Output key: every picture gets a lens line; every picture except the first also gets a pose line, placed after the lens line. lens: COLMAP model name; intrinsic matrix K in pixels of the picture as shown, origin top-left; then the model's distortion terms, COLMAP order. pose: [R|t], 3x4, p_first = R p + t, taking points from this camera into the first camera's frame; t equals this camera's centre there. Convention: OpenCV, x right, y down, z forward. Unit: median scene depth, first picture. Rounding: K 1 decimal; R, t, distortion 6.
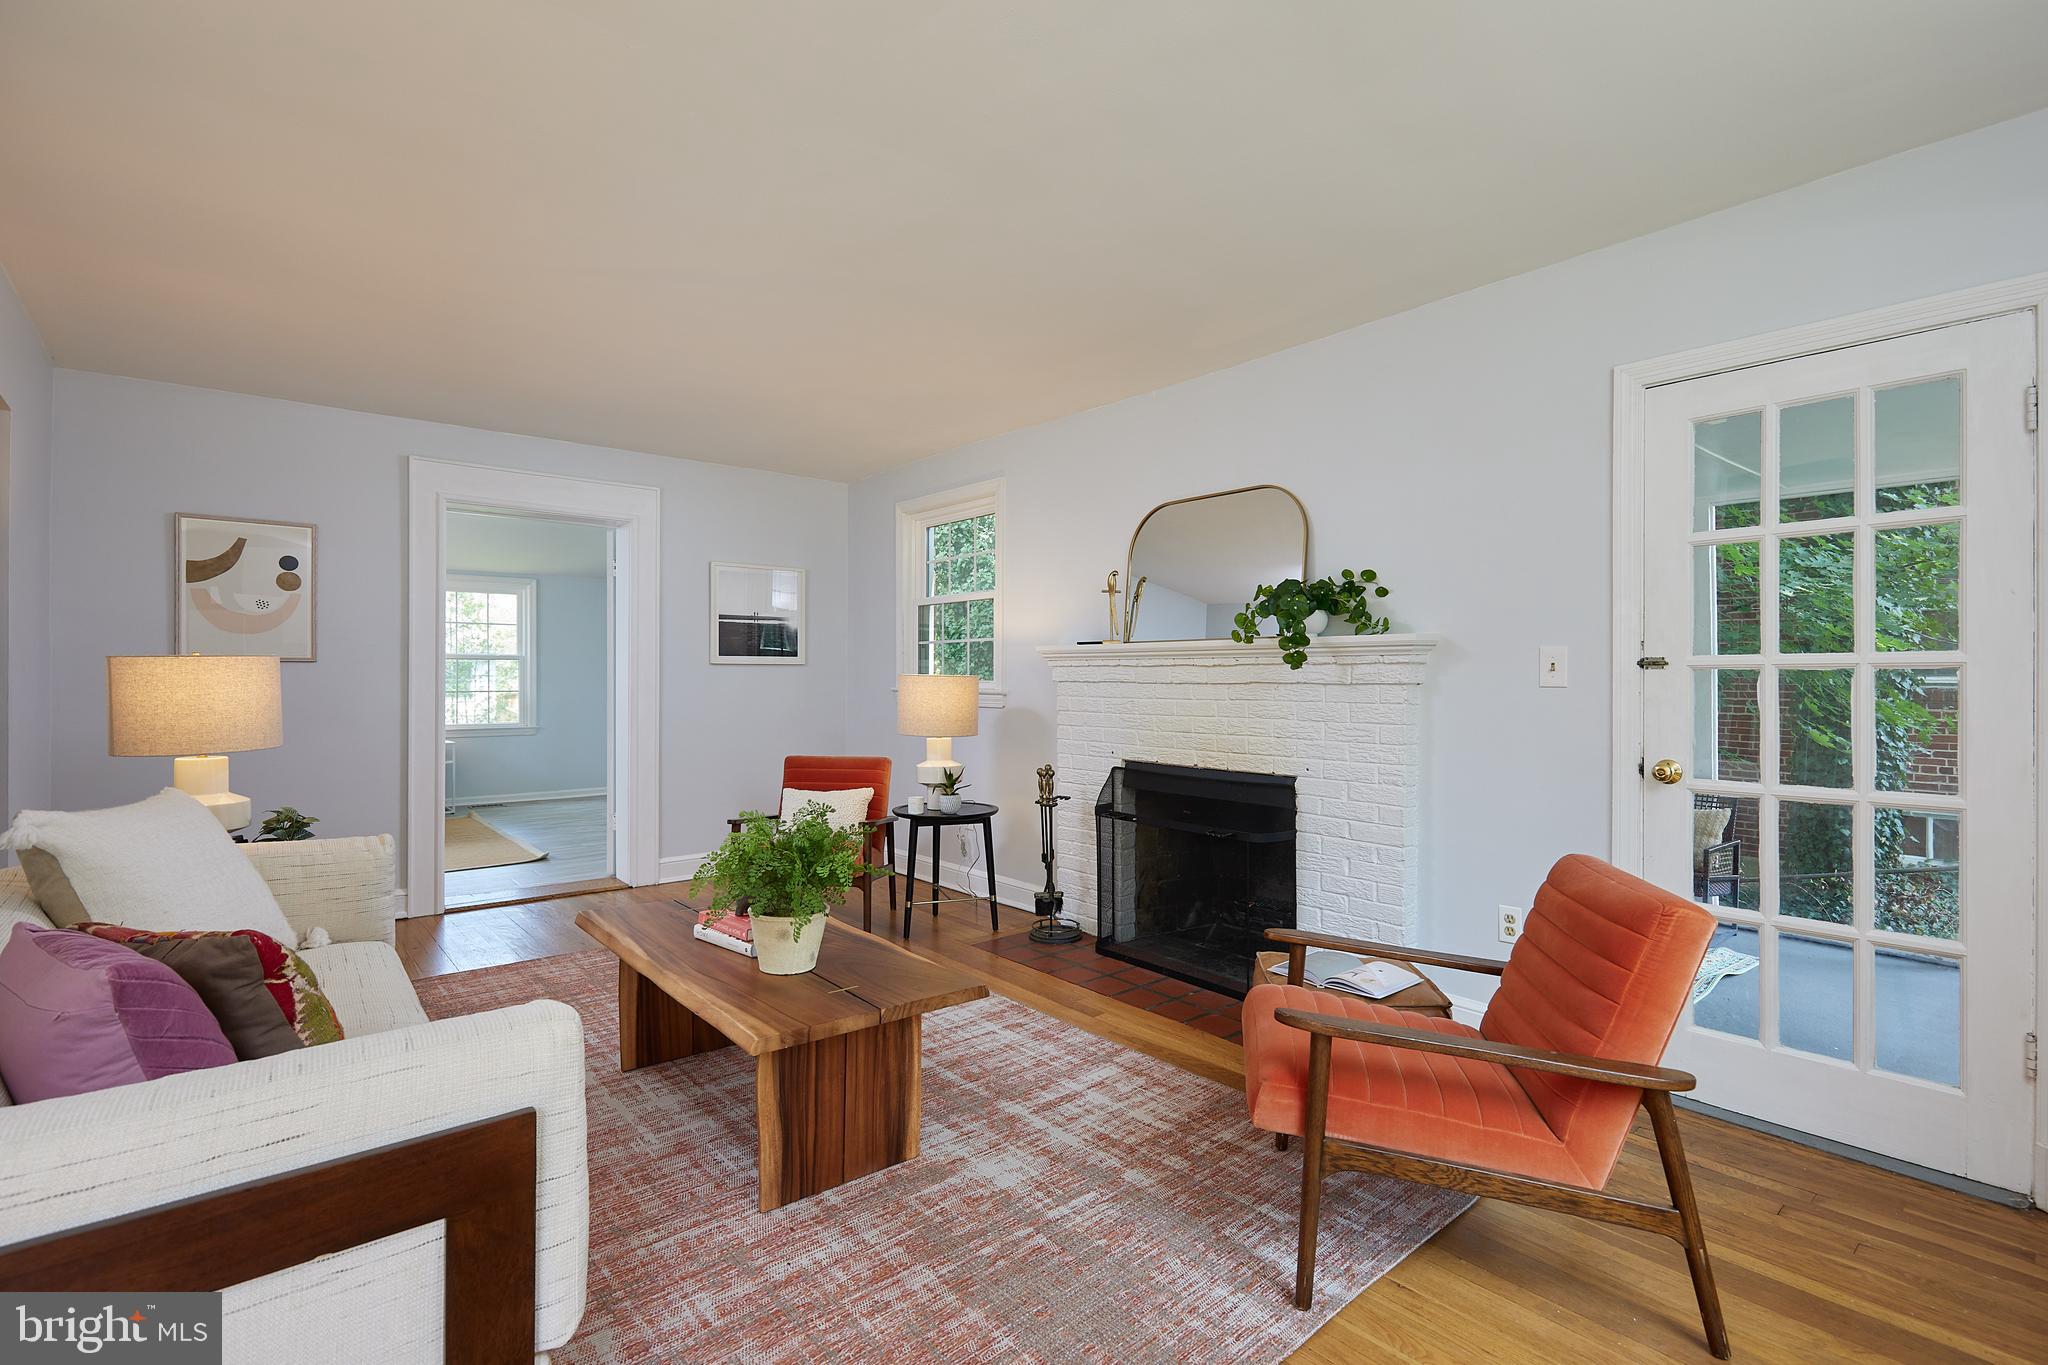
lens RADIAL K [[939.4, 0, 1025.7], [0, 939.4, 681.4], [0, 0, 1]] dist [0.005126, -0.000010]
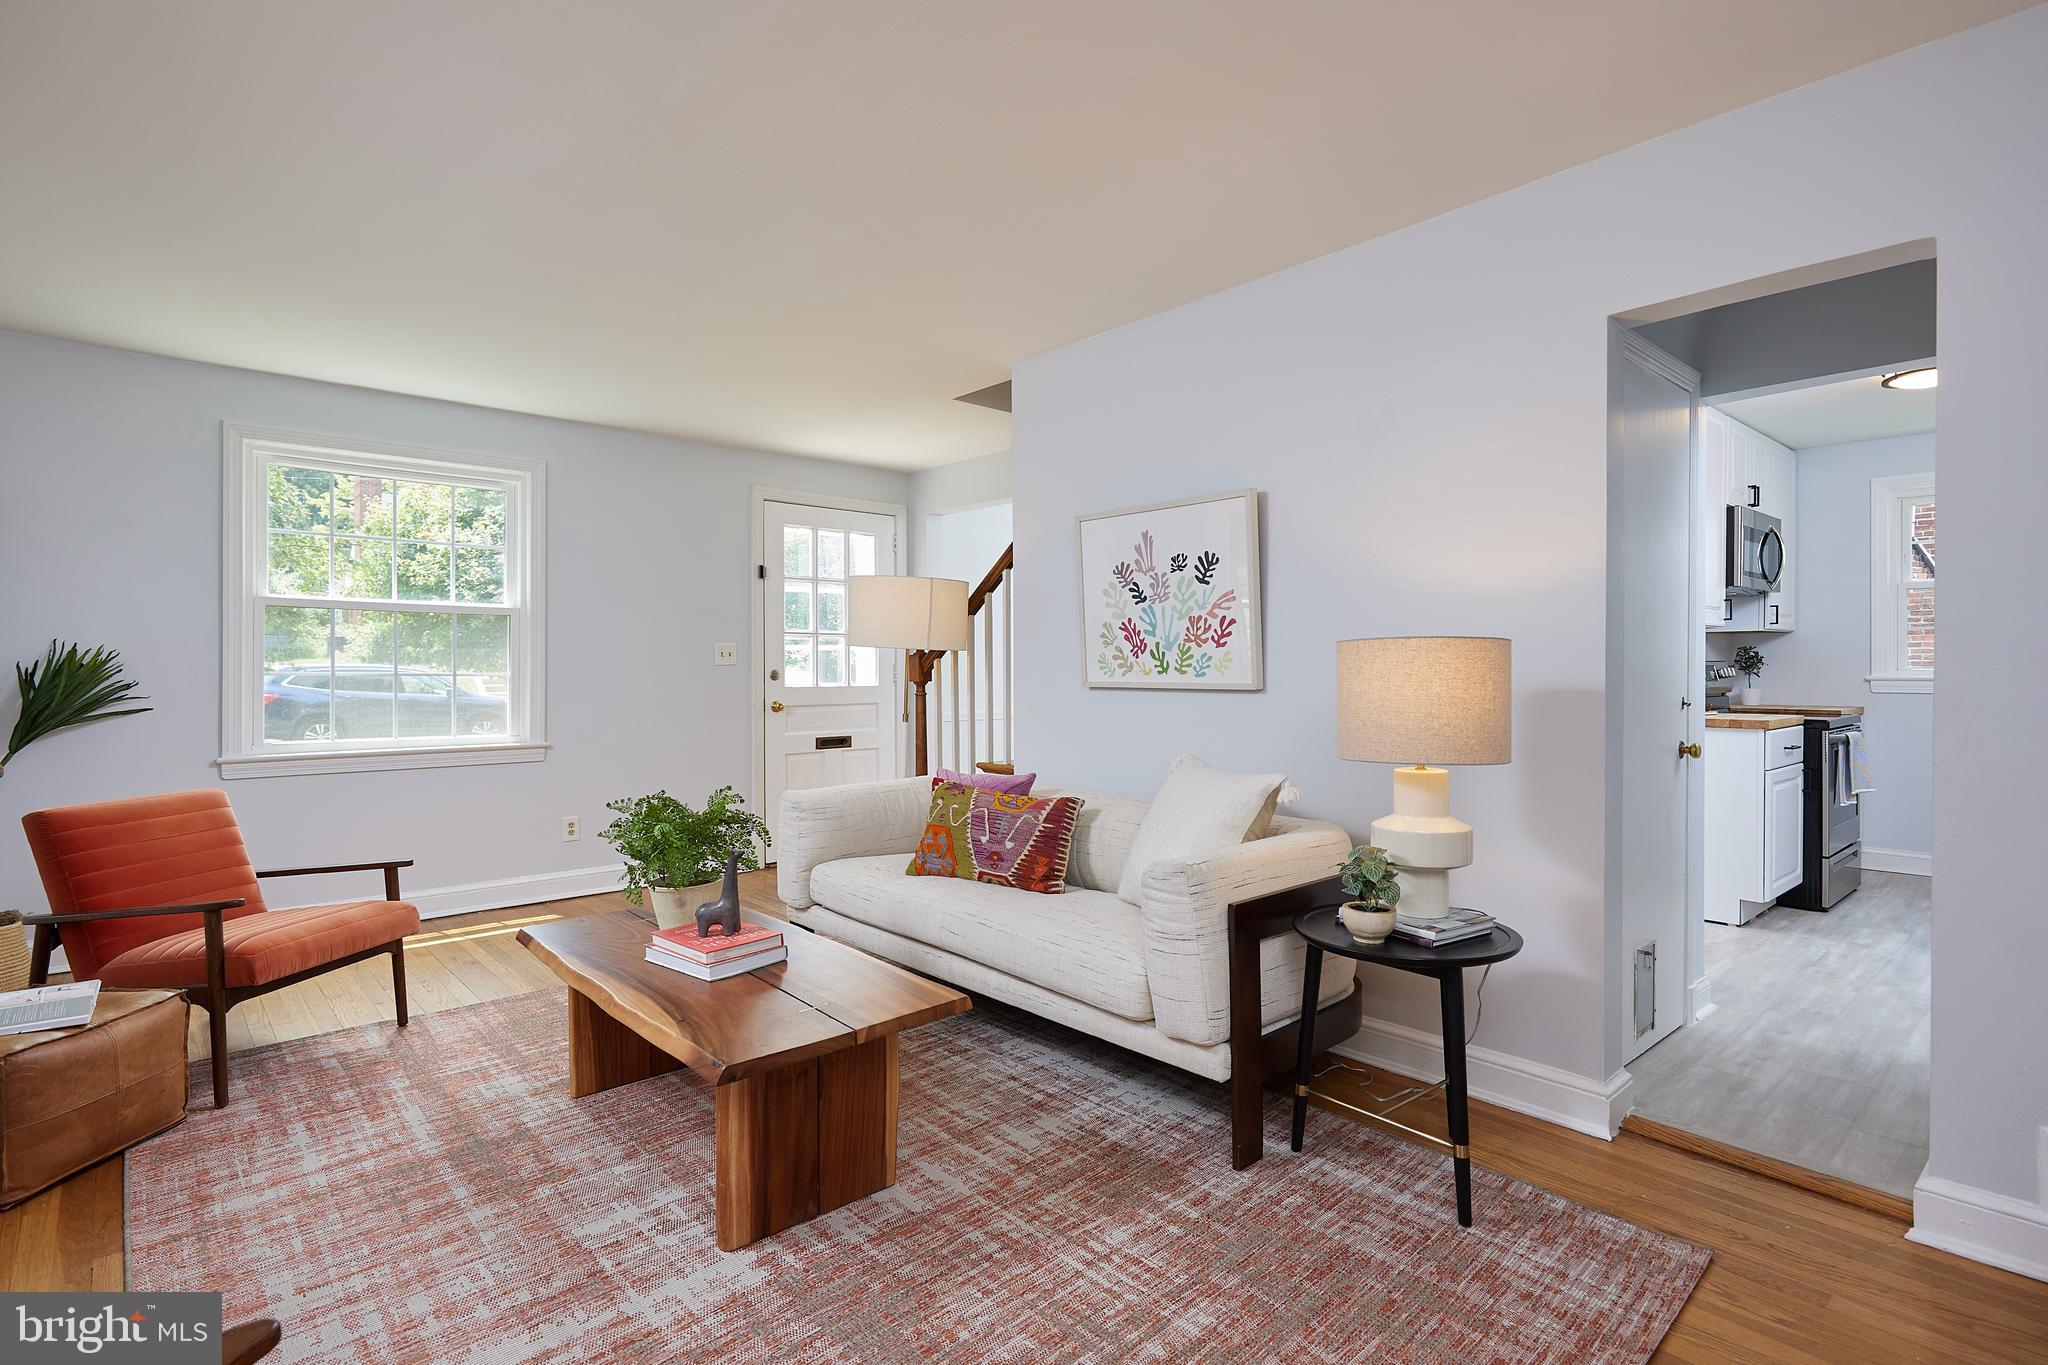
lens RADIAL K [[997.5, 0, 1034.2], [0, 997.5, 676.1], [0, 0, 1]] dist [0.001811, 0.001376]
pose [[-0.999361, -0.000989, -0.035720, -0.371740], [-0.001397, 0.999934, 0.011380, -0.005357], [0.035707, 0.011423, -0.999297, 1.316437]]
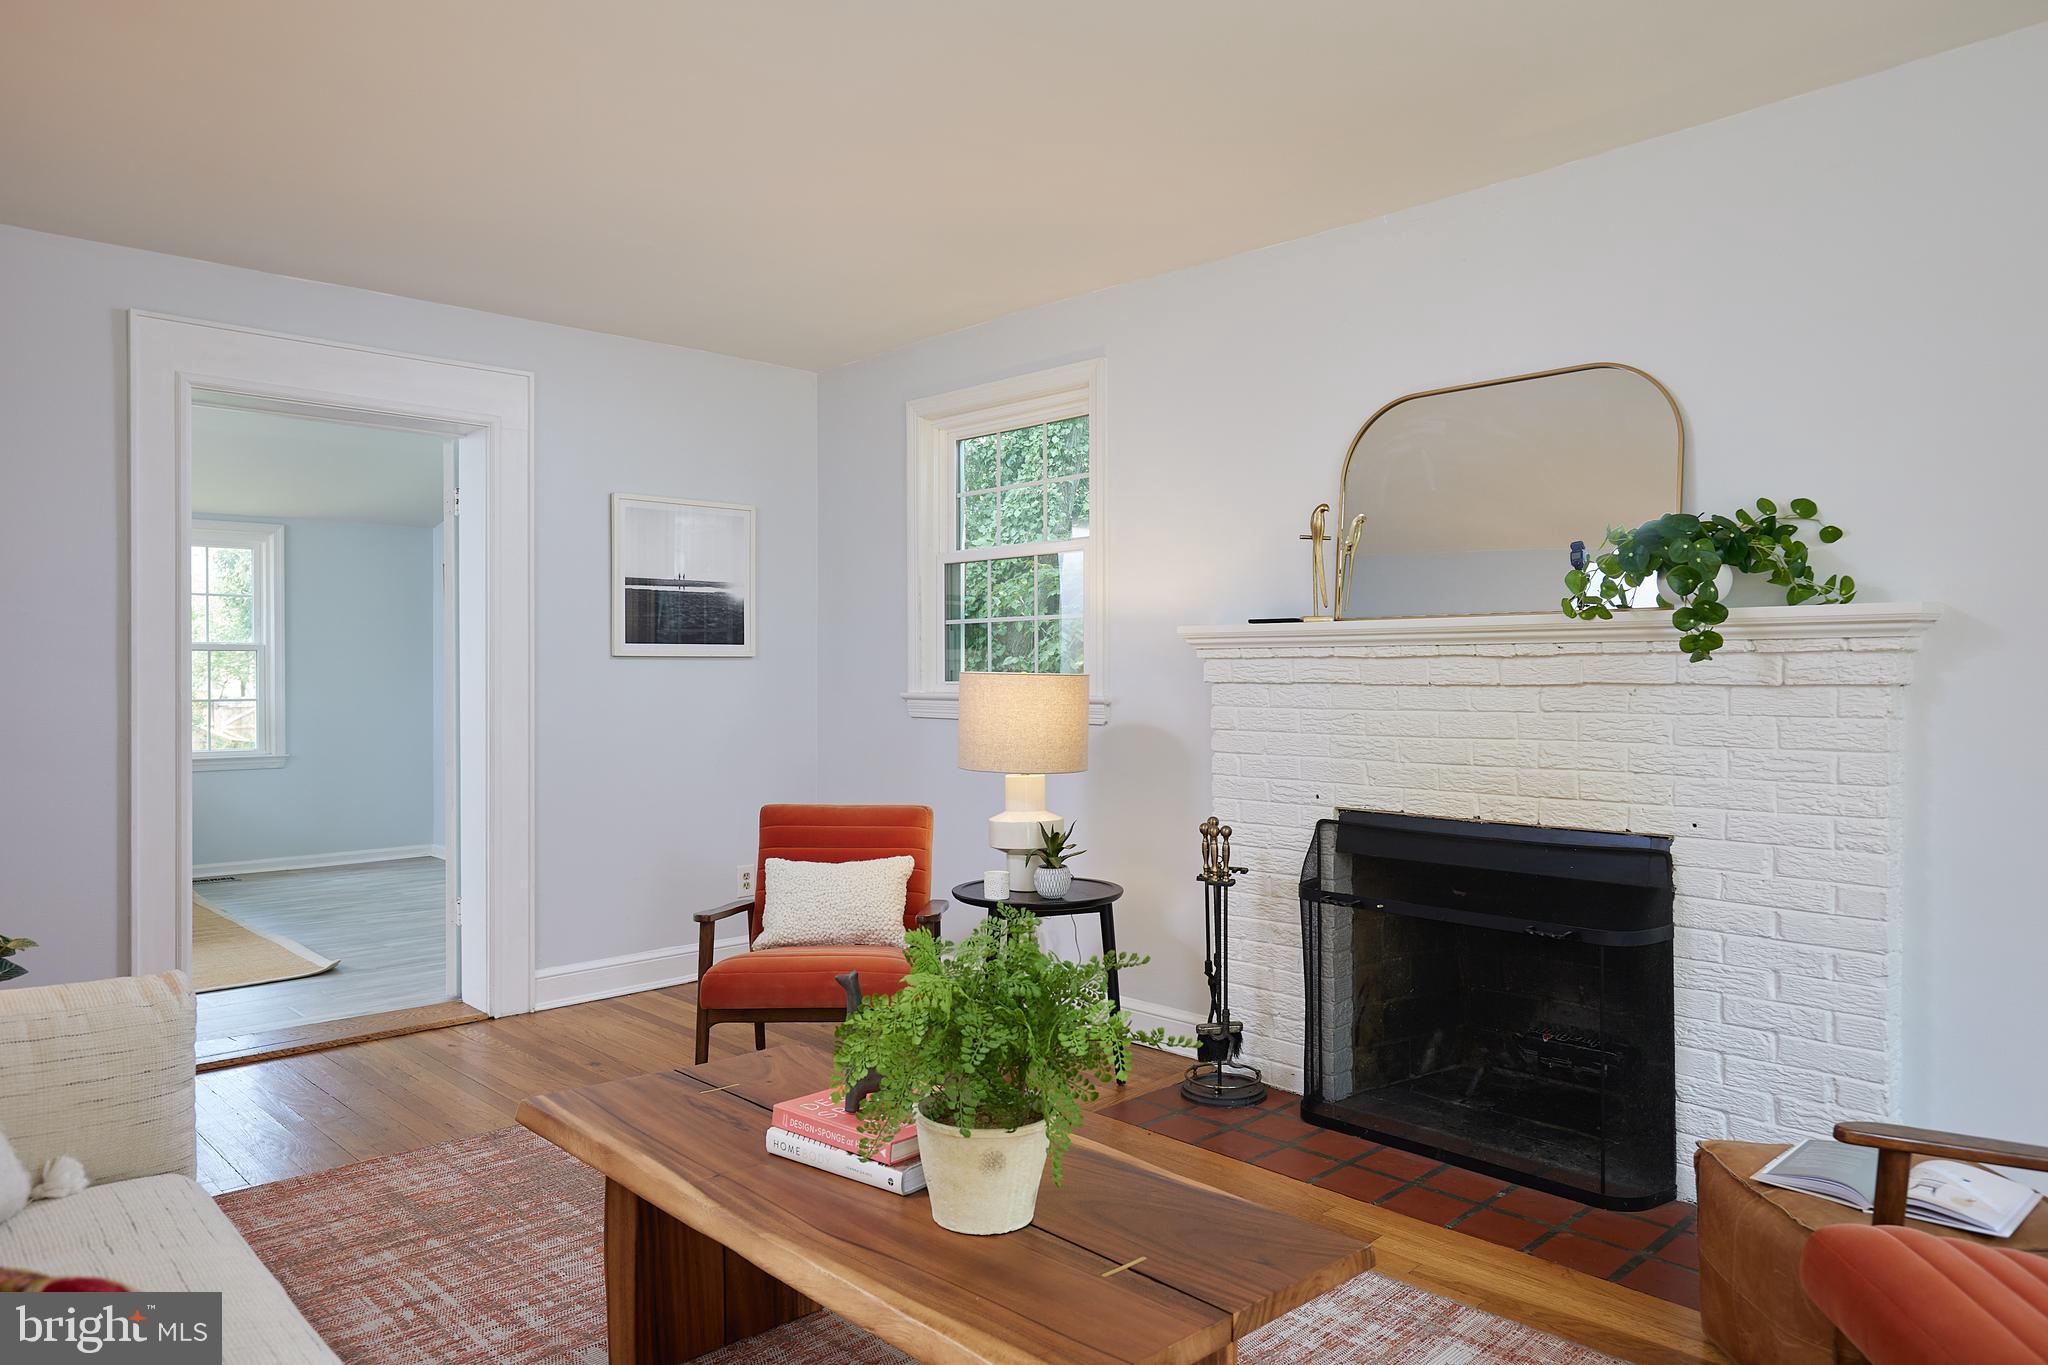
lens RADIAL K [[1333.3, 0, 1023.1], [0, 1333.3, 681.9], [0, 0, 1]] dist [0.004012, 0.002055]
pose [[0.998156, -0.005223, 0.060476, -0.166850], [0.005118, 0.999985, 0.001892, -0.003123], [-0.060485, -0.001579, 0.998168, 0.140528]]
